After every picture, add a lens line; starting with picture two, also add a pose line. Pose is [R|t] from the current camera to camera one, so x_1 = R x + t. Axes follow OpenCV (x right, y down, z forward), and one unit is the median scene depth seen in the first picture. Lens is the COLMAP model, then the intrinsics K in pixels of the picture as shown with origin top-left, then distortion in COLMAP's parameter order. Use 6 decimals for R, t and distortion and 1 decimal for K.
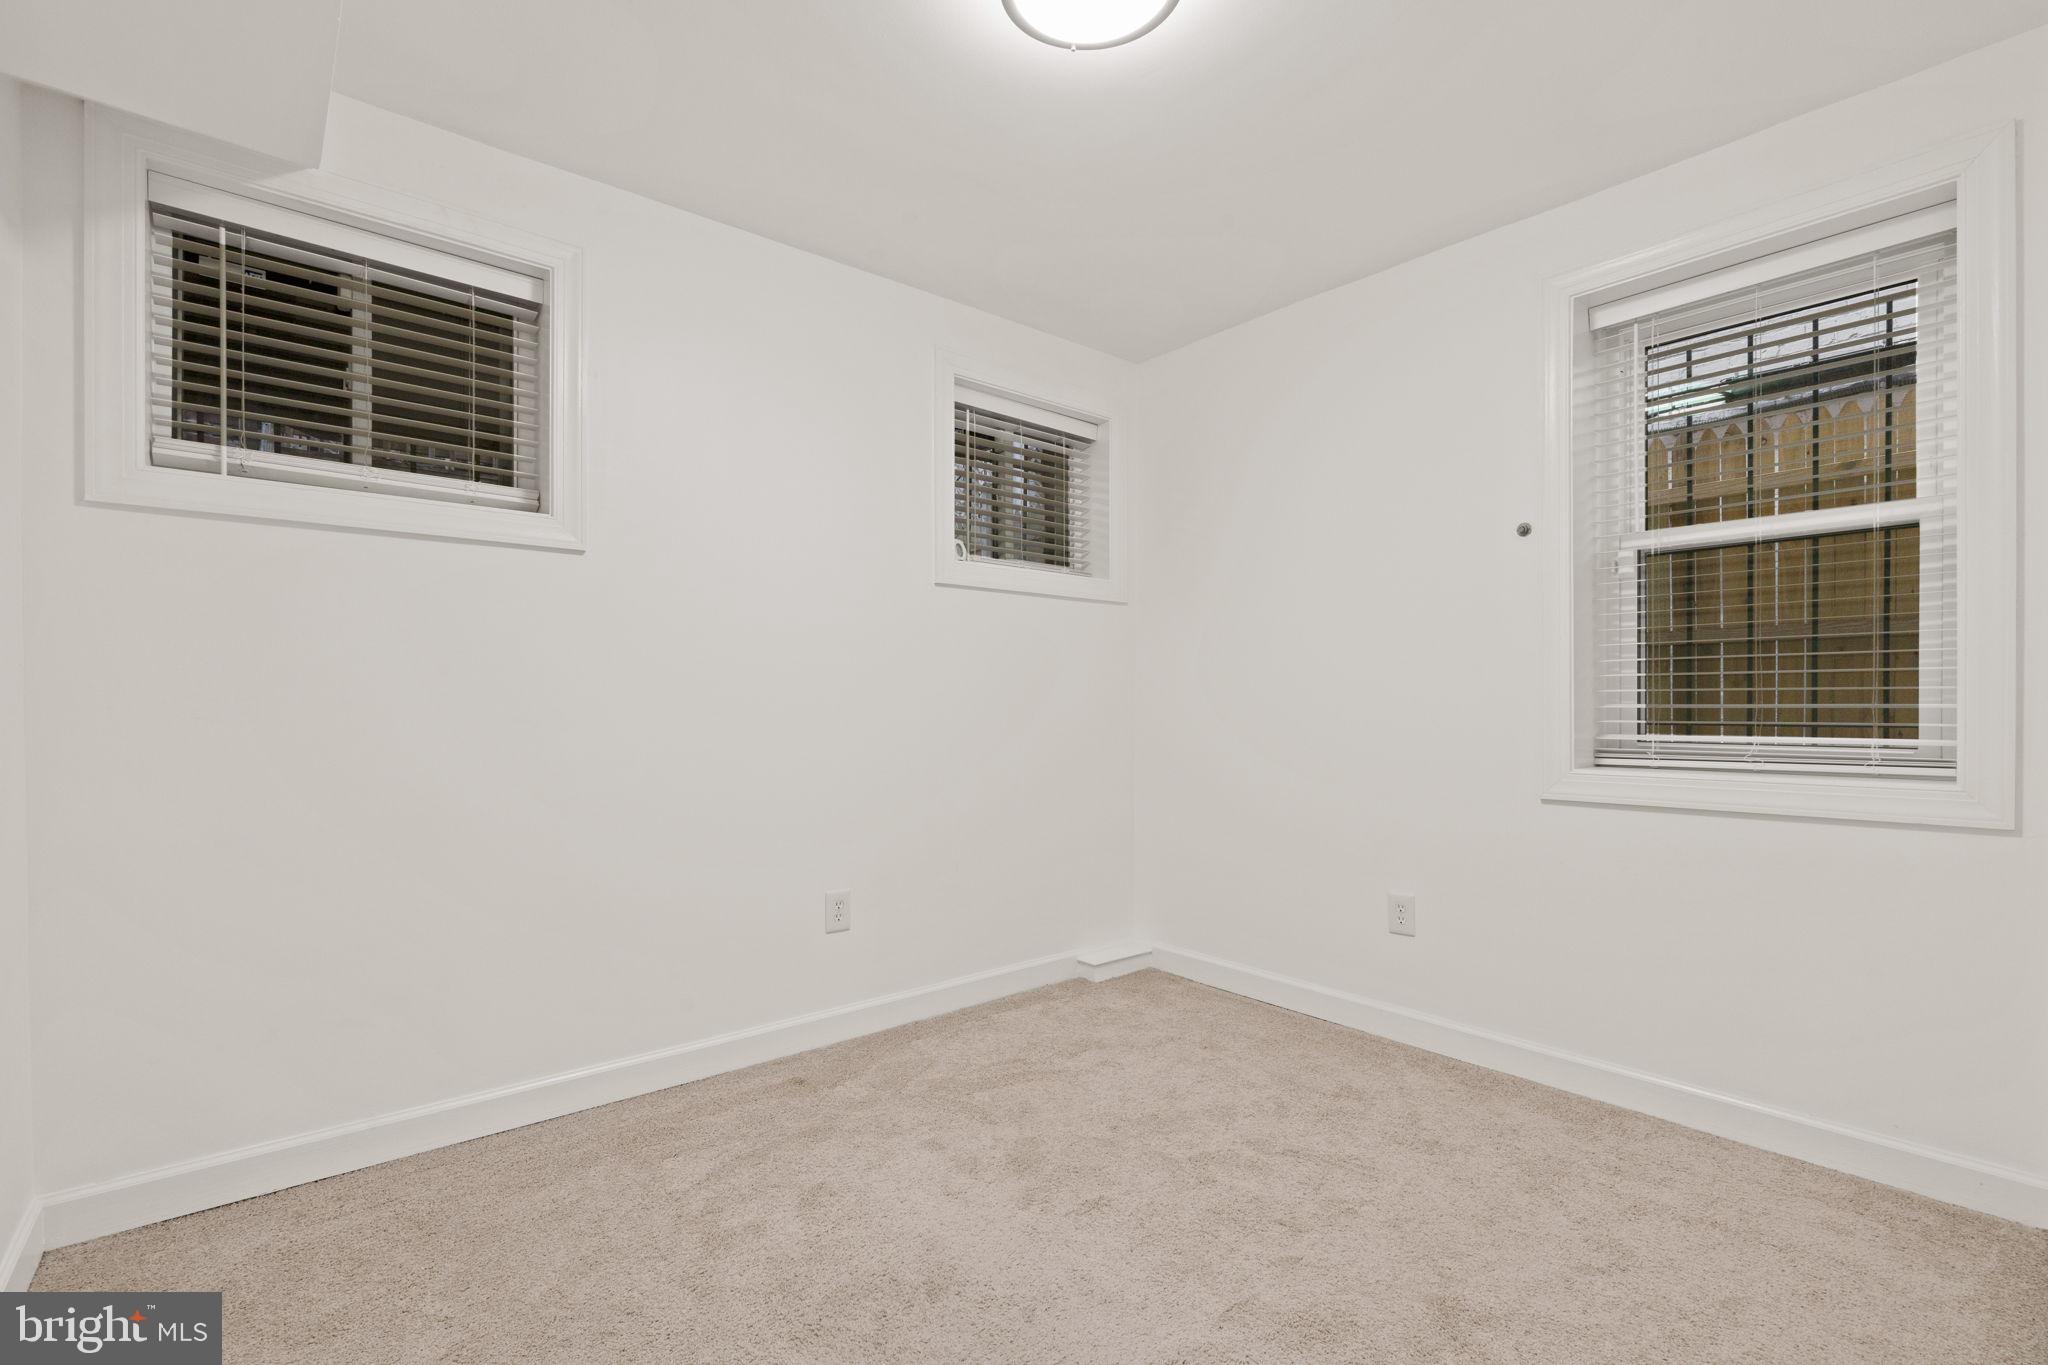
lens RADIAL K [[879.1, 0, 1029.4], [0, 879.1, 708.0], [0, 0, 1]] dist [-0.001010, -0.000229]
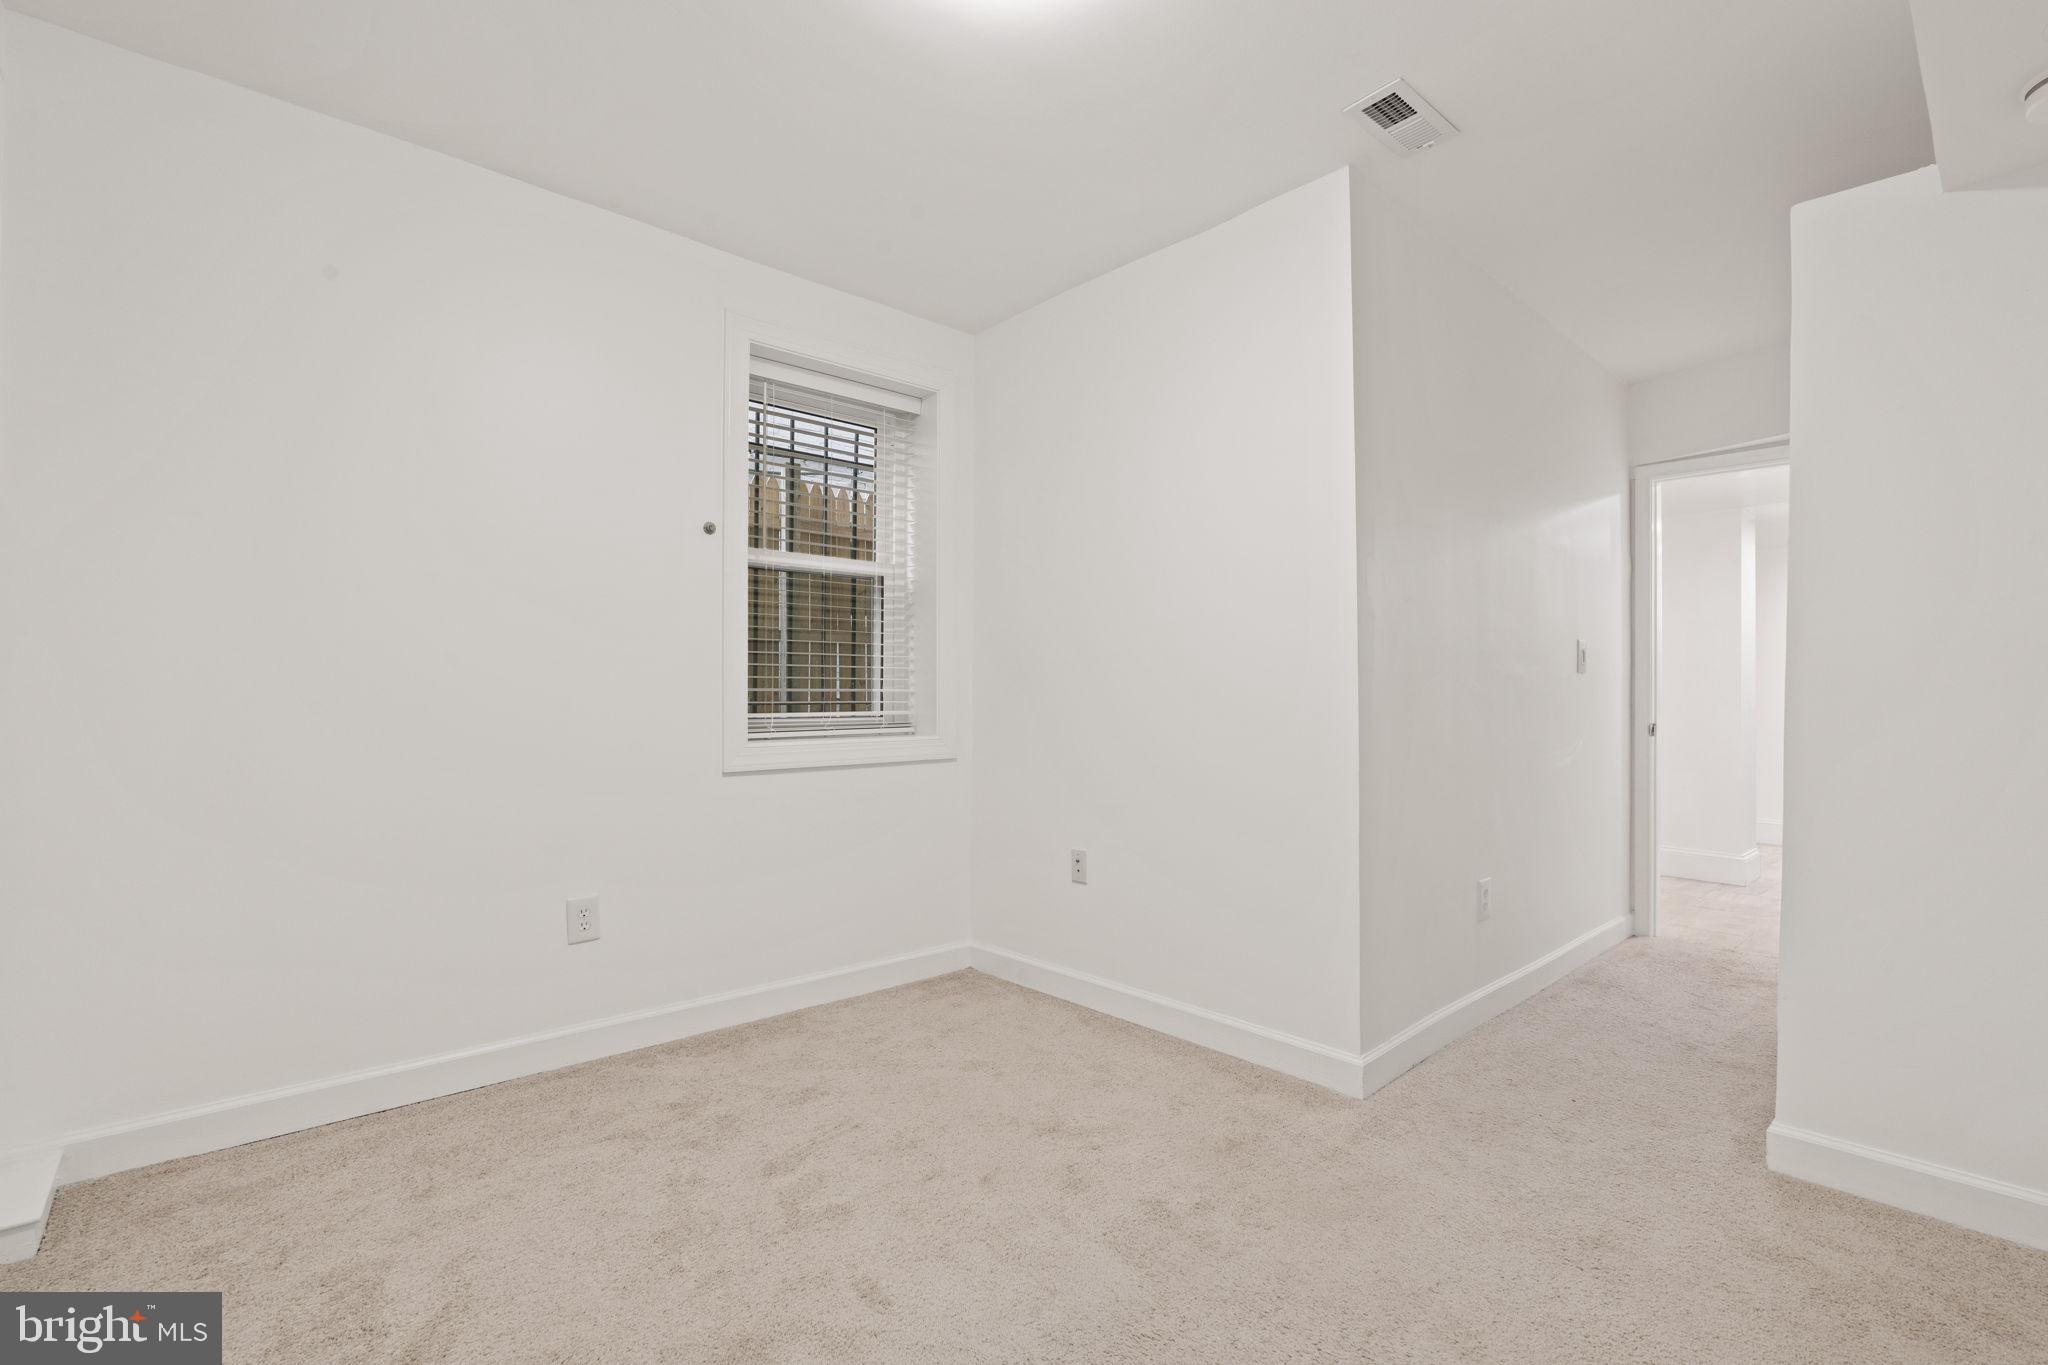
lens RADIAL K [[889.6, 0, 1024.0], [0, 889.6, 682.5], [0, 0, 1]] dist [0.001172, 0.000422]
pose [[0.029117, 0.009538, 0.999531, -0.588138], [-0.000773, 0.999954, -0.009519, -0.000999], [-0.999576, -0.000496, 0.029123, 0.637892]]
